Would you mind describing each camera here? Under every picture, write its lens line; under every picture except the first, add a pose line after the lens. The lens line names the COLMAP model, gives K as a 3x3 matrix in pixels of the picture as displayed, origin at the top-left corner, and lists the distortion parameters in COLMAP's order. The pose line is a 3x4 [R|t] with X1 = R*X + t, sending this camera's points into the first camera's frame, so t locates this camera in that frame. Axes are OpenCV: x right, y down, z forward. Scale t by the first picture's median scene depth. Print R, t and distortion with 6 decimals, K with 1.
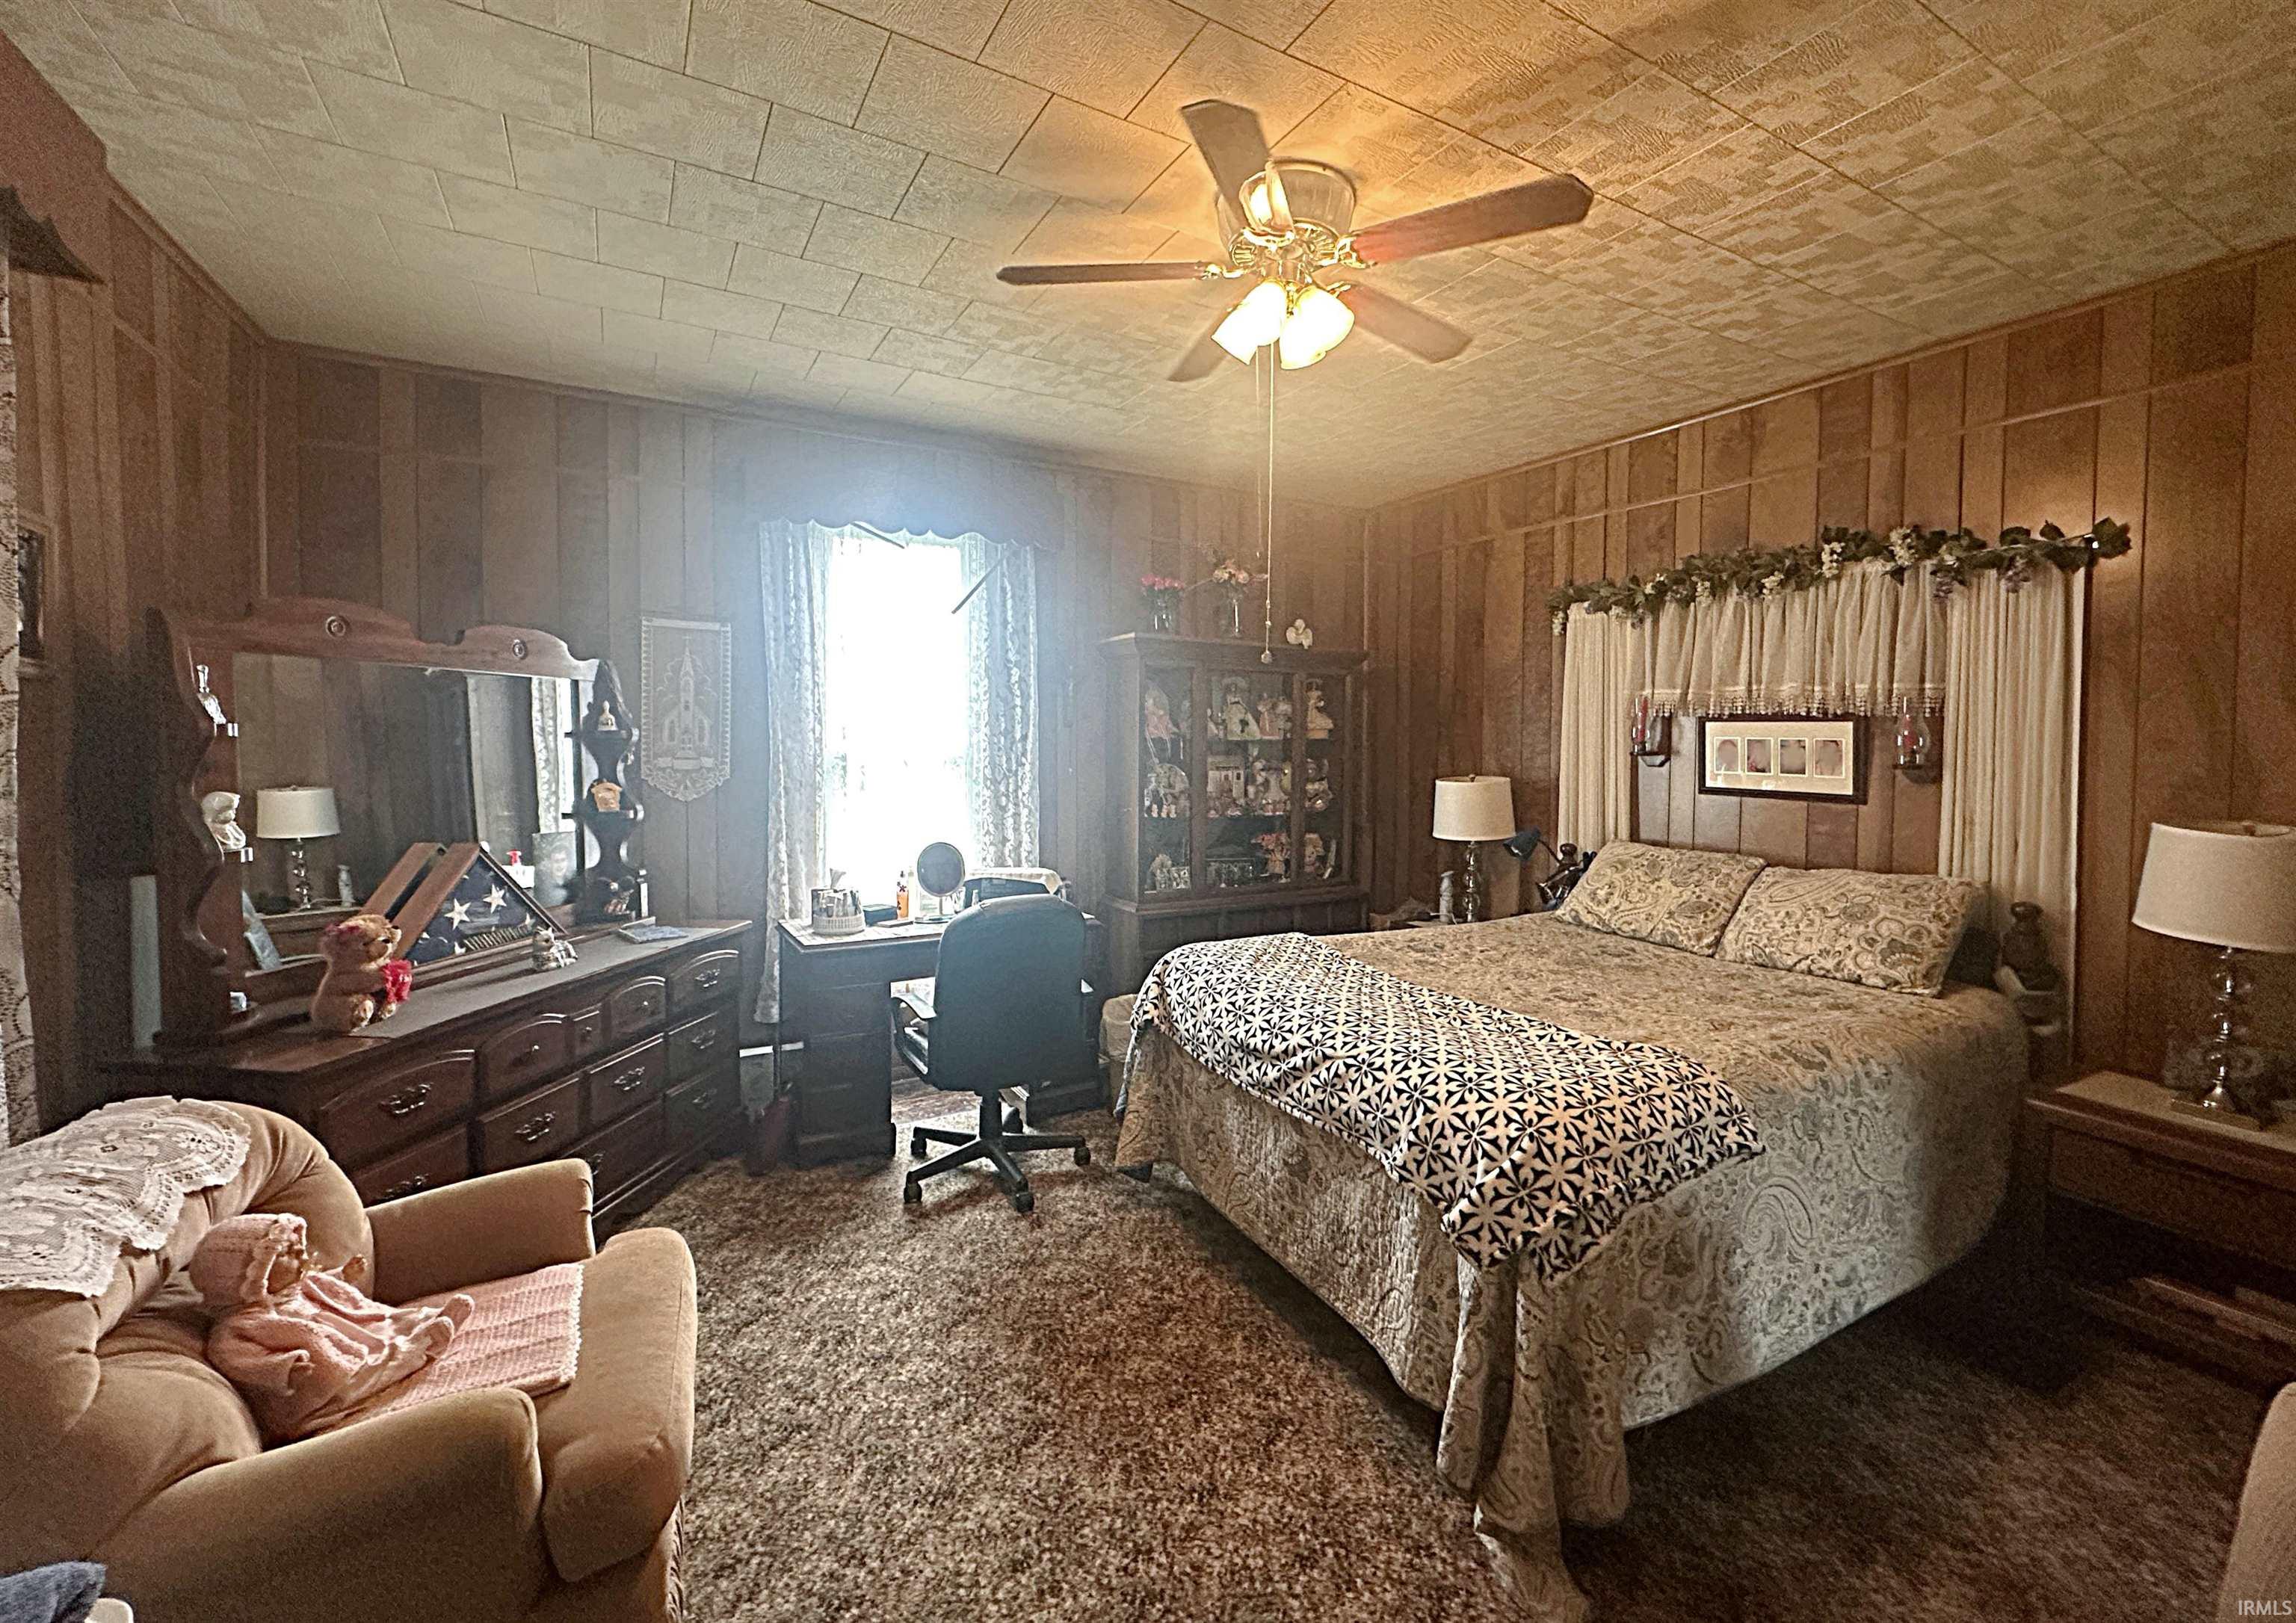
lens RADIAL K [[952.6, 0, 1148.0], [0, 952.6, 811.5], [0, 0, 1]] dist [-0.001299, -0.000060]
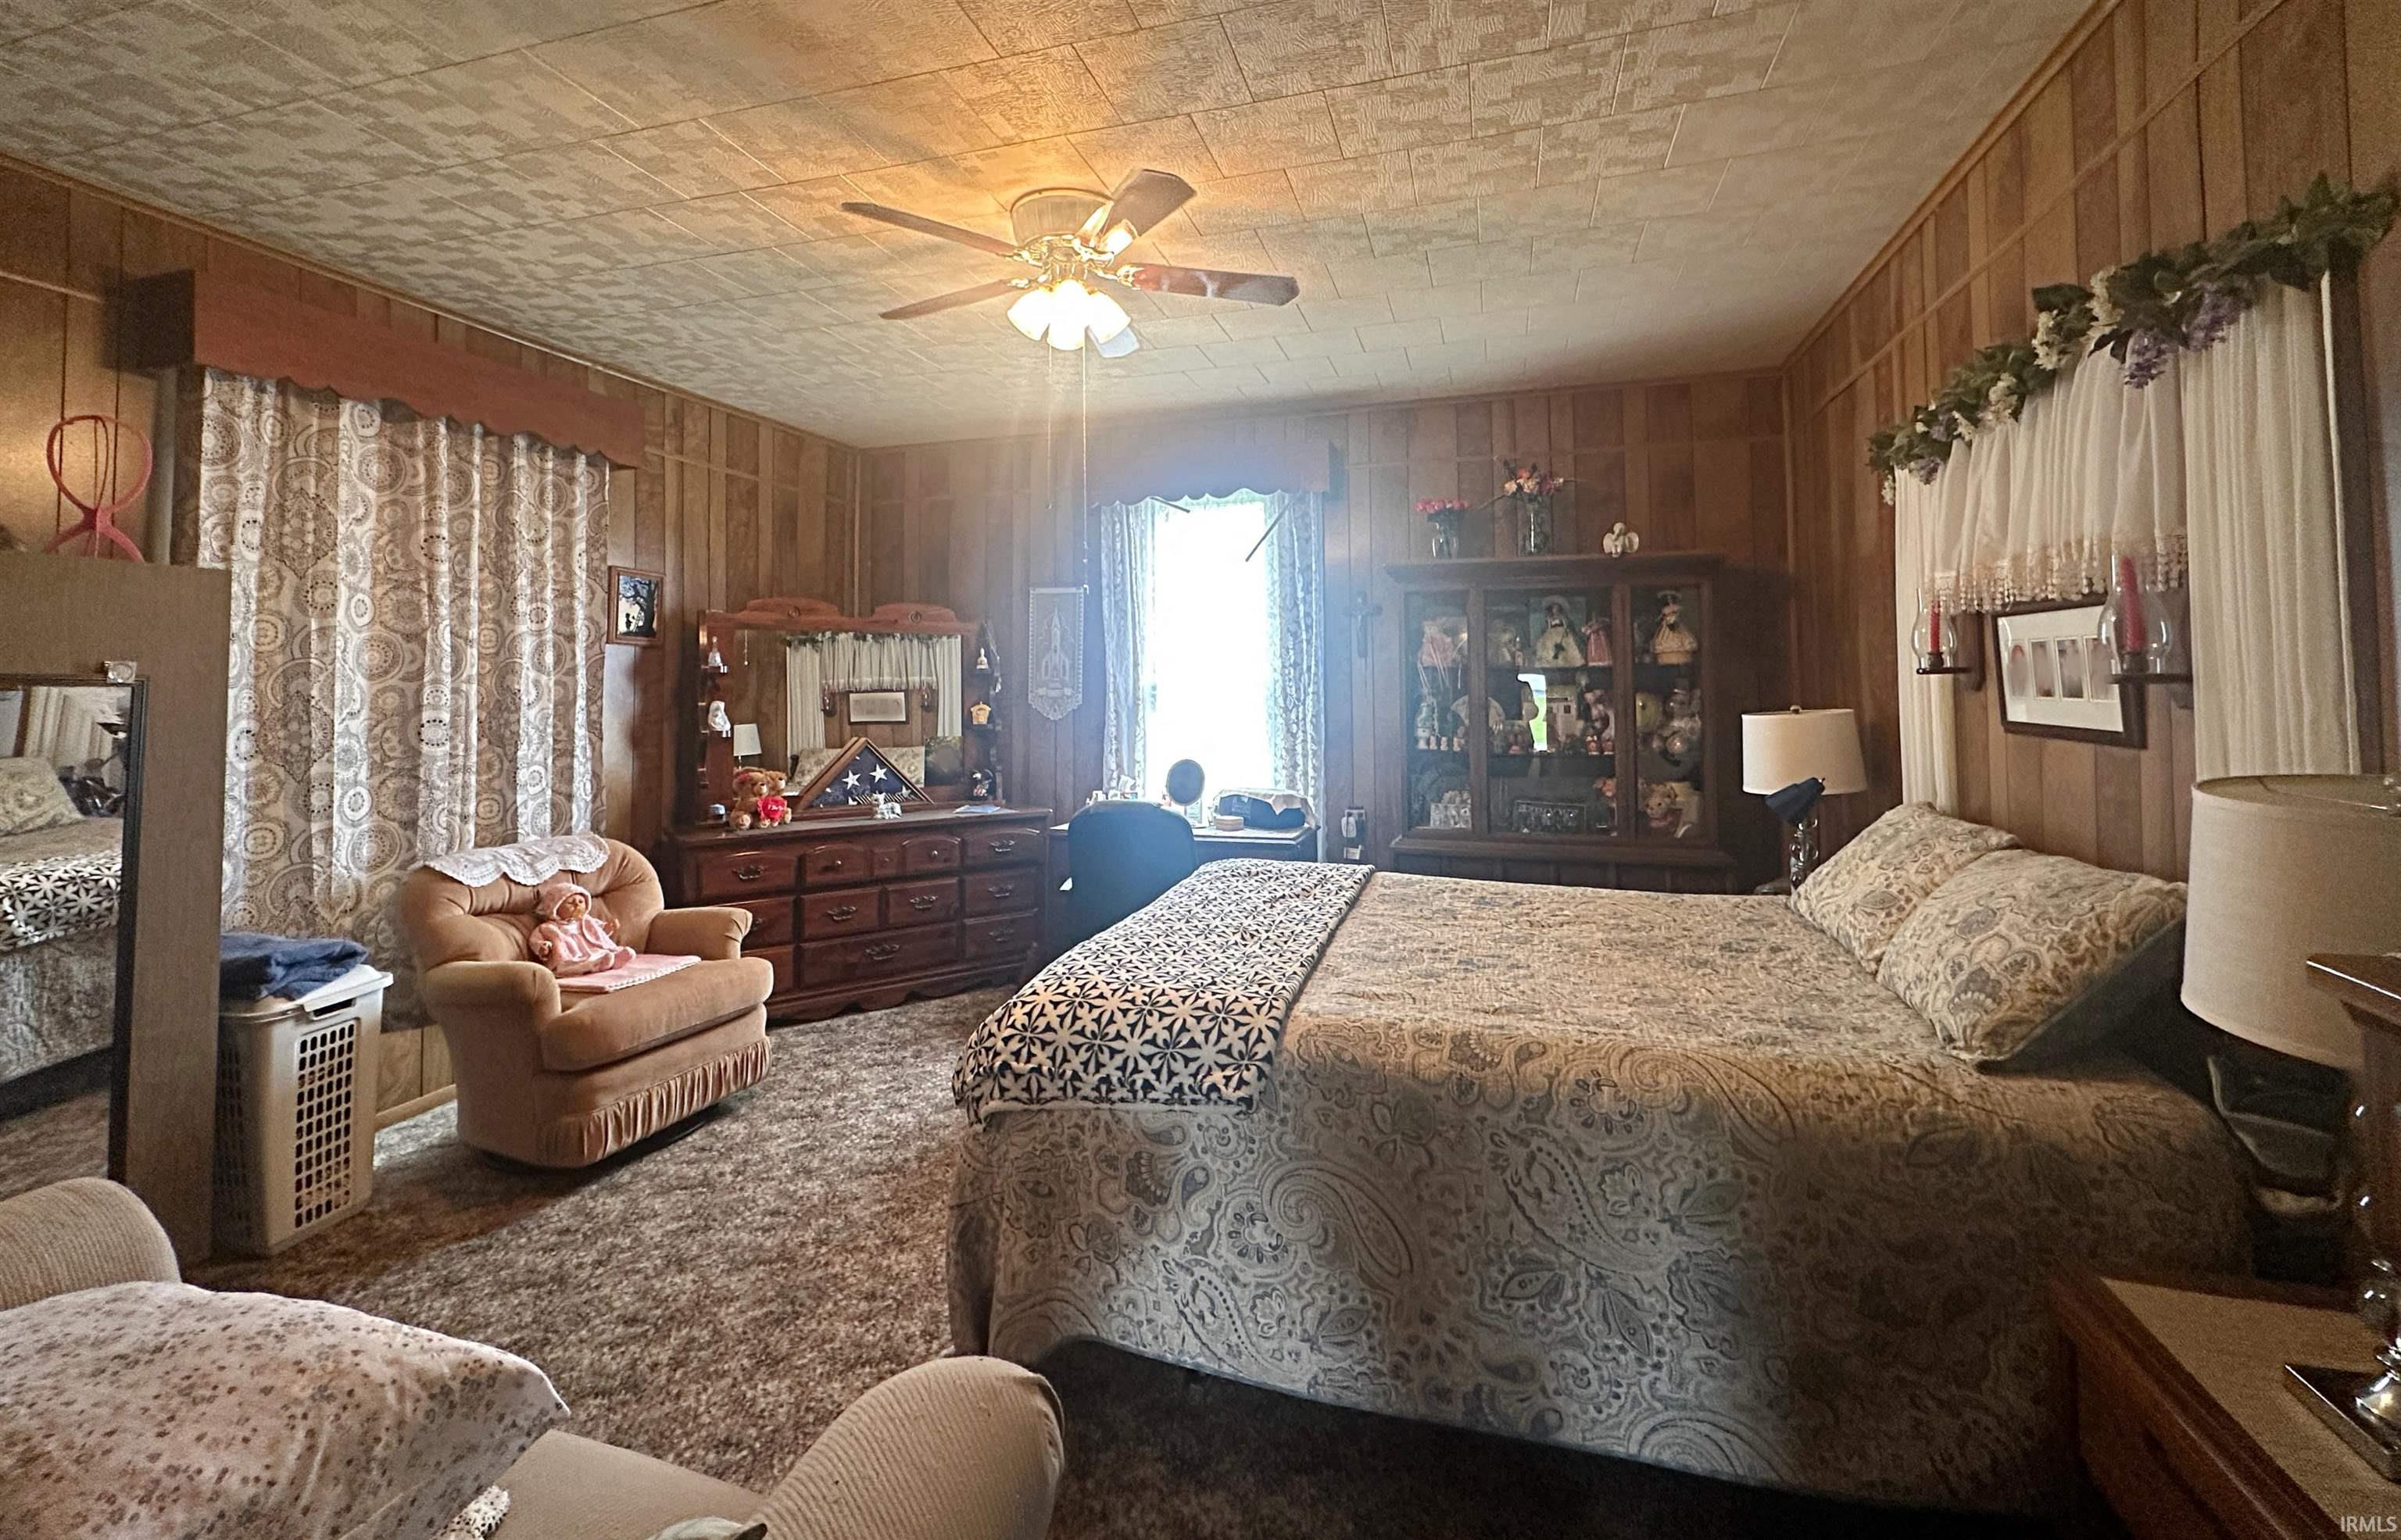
lens RADIAL K [[1014.2, 0, 1201.6], [0, 1014.2, 700.5], [0, 0, 1]] dist [-0.000576, 0.000028]
pose [[0.691194, 0.000911, -0.722669, 0.703549], [-0.045187, 0.998097, -0.041961, 0.012045], [0.721255, 0.061658, 0.689919, 0.159557]]
